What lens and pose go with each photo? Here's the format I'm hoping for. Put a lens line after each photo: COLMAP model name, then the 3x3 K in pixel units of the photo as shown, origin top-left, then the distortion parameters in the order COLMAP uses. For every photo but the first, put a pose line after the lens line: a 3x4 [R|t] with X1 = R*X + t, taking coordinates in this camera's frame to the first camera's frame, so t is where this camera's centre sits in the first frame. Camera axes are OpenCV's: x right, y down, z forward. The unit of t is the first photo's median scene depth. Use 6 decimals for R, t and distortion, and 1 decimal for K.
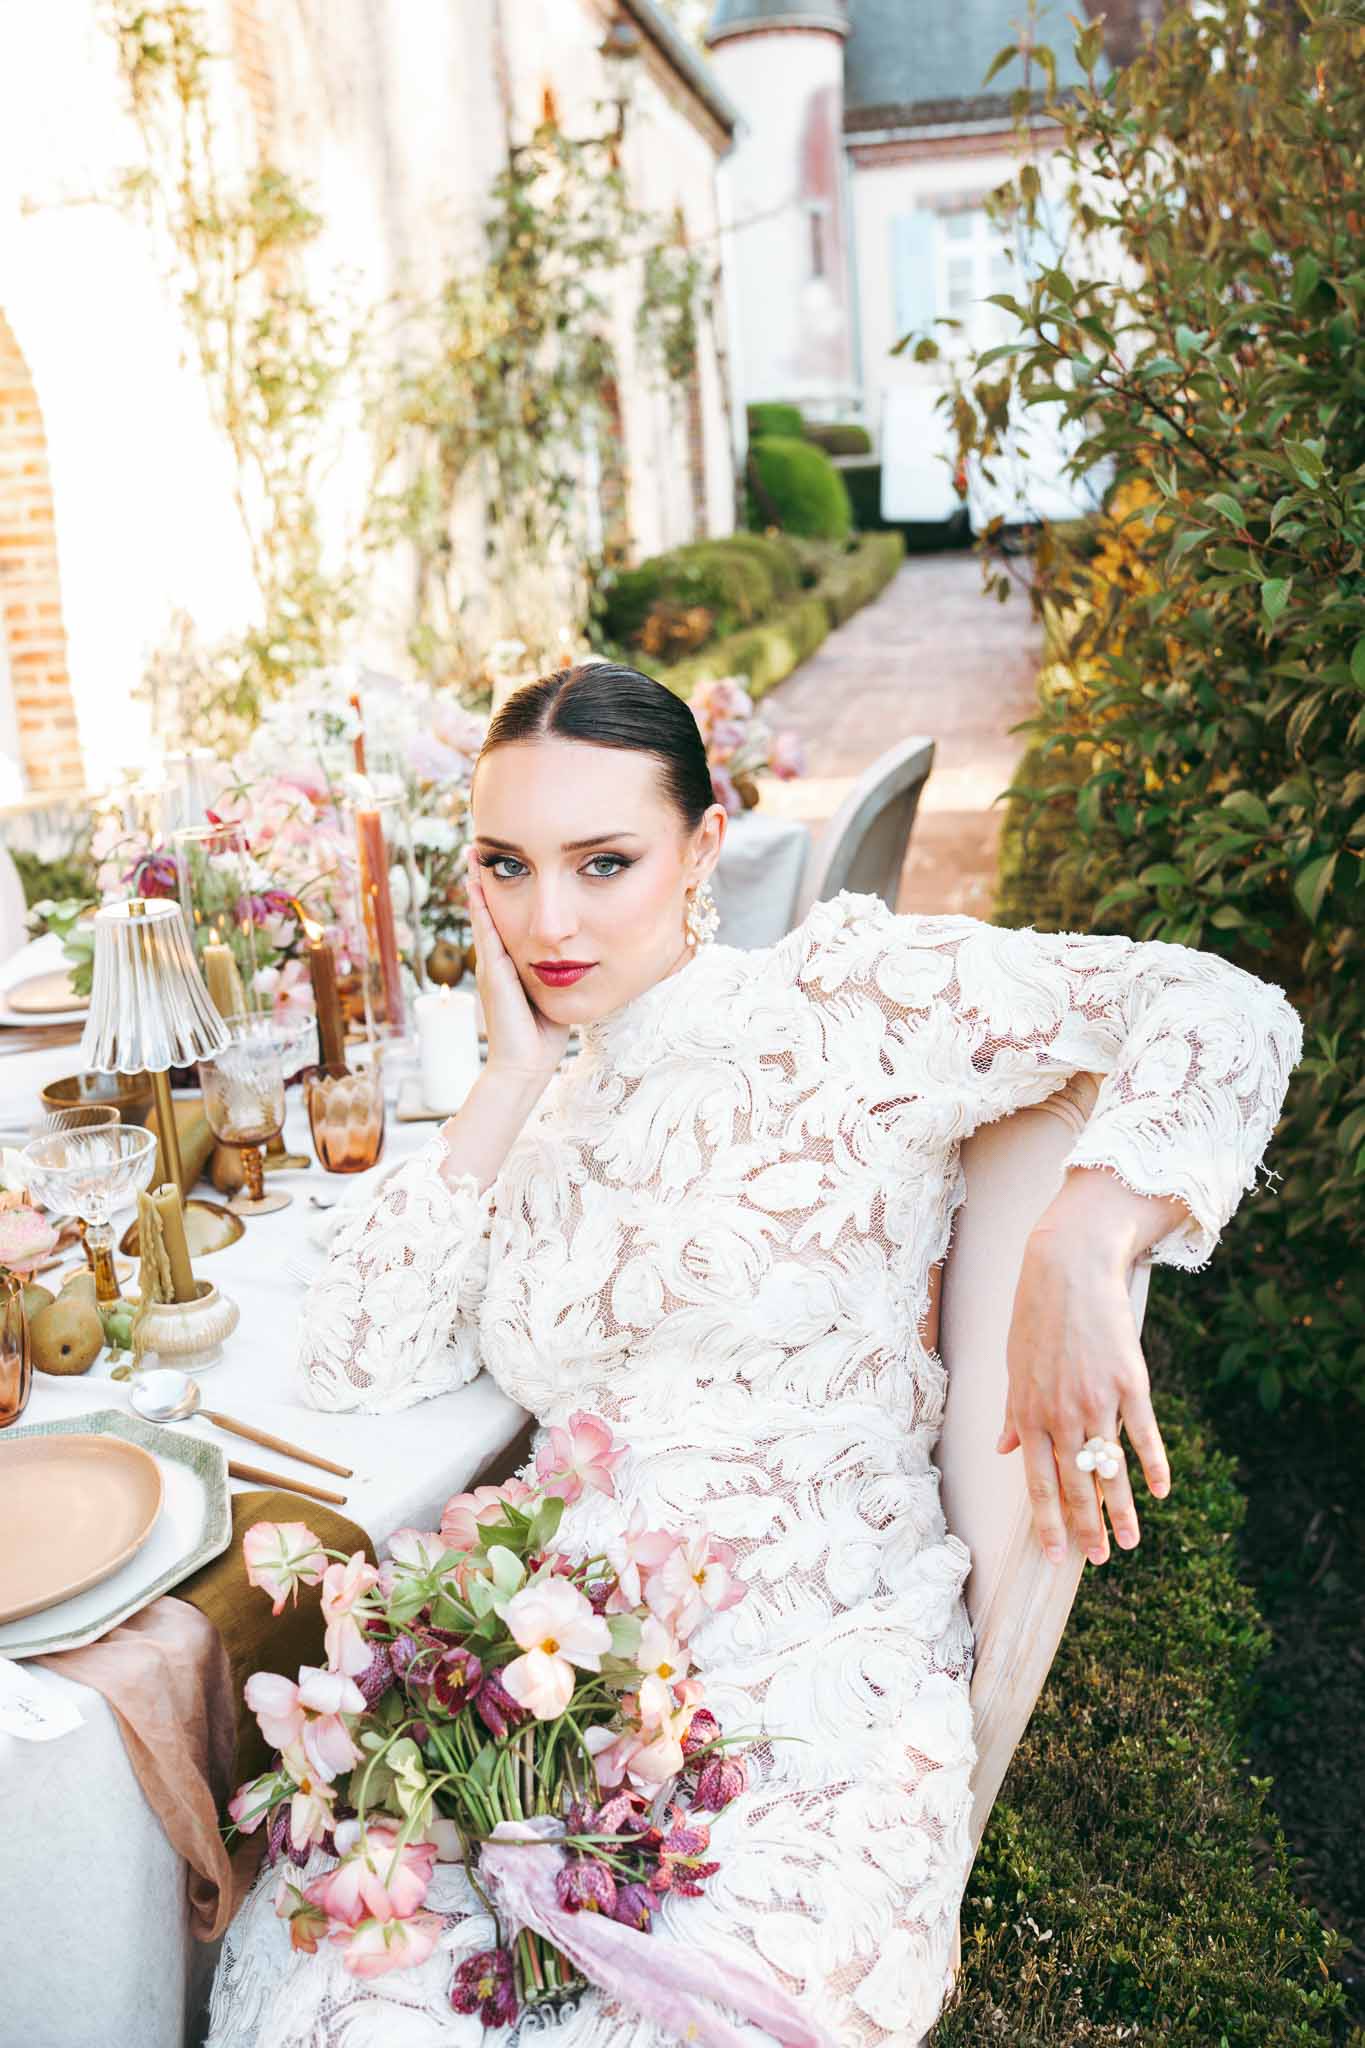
lens RADIAL K [[2048.9, 0, 682.5], [0, 2048.9, 1024.0], [0, 0, 1]] dist [-0.174094, 0.261470]
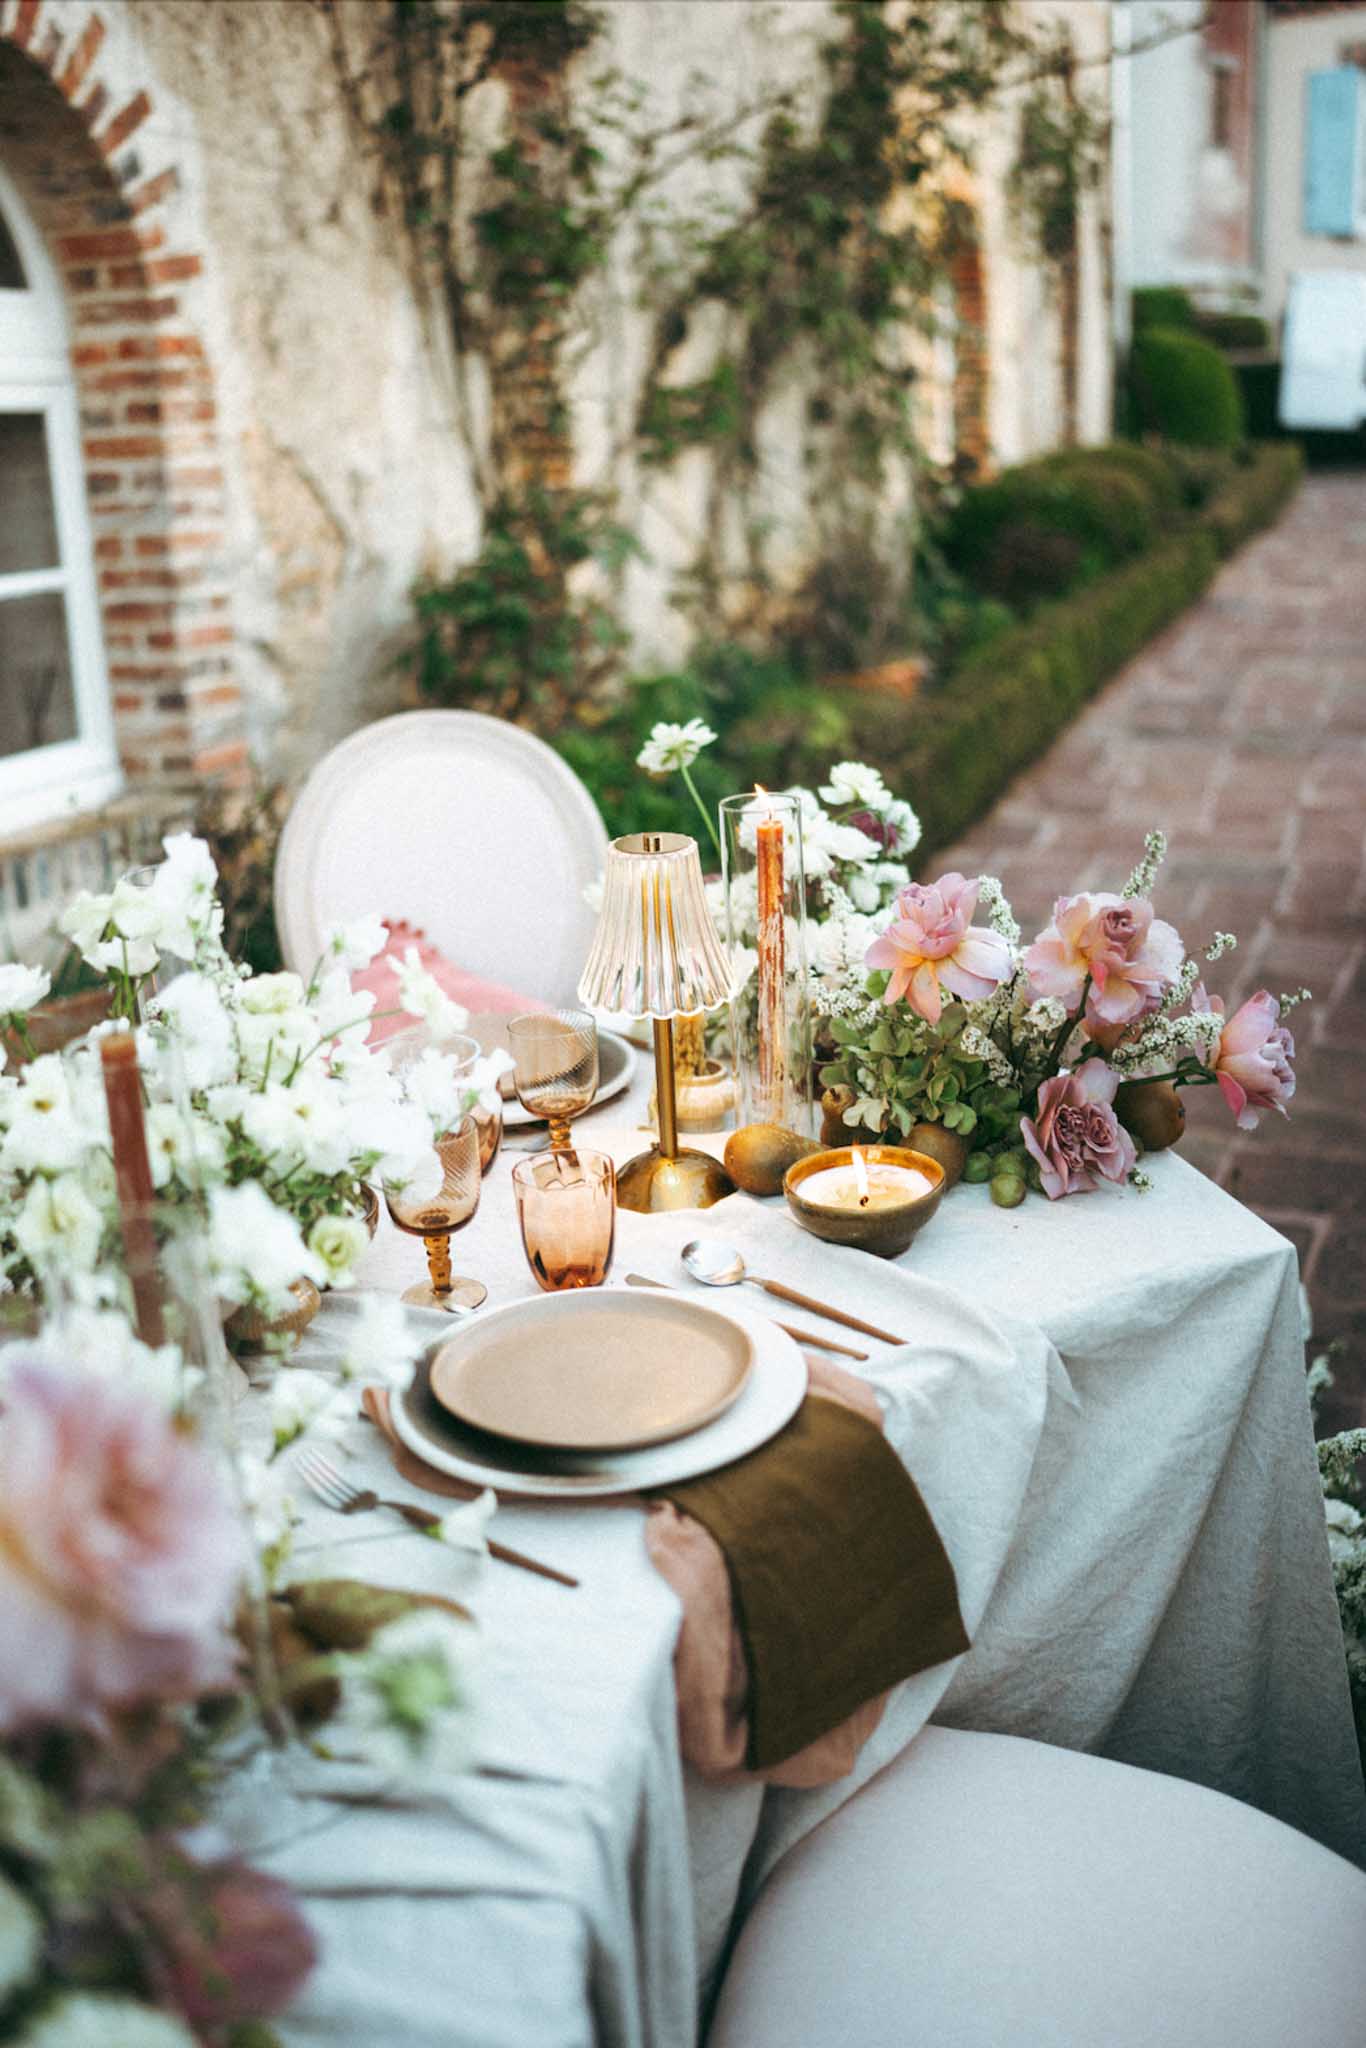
lens RADIAL K [[2048.9, 0, 683.0], [0, 2048.9, 1024.0], [0, 0, 1]] dist [-0.174094, 0.261470]
pose [[0.985080, 0.067964, -0.158111, -0.000876], [-0.059424, 0.996539, 0.058133, -0.041596], [0.161514, -0.047870, 0.985709, 0.146105]]
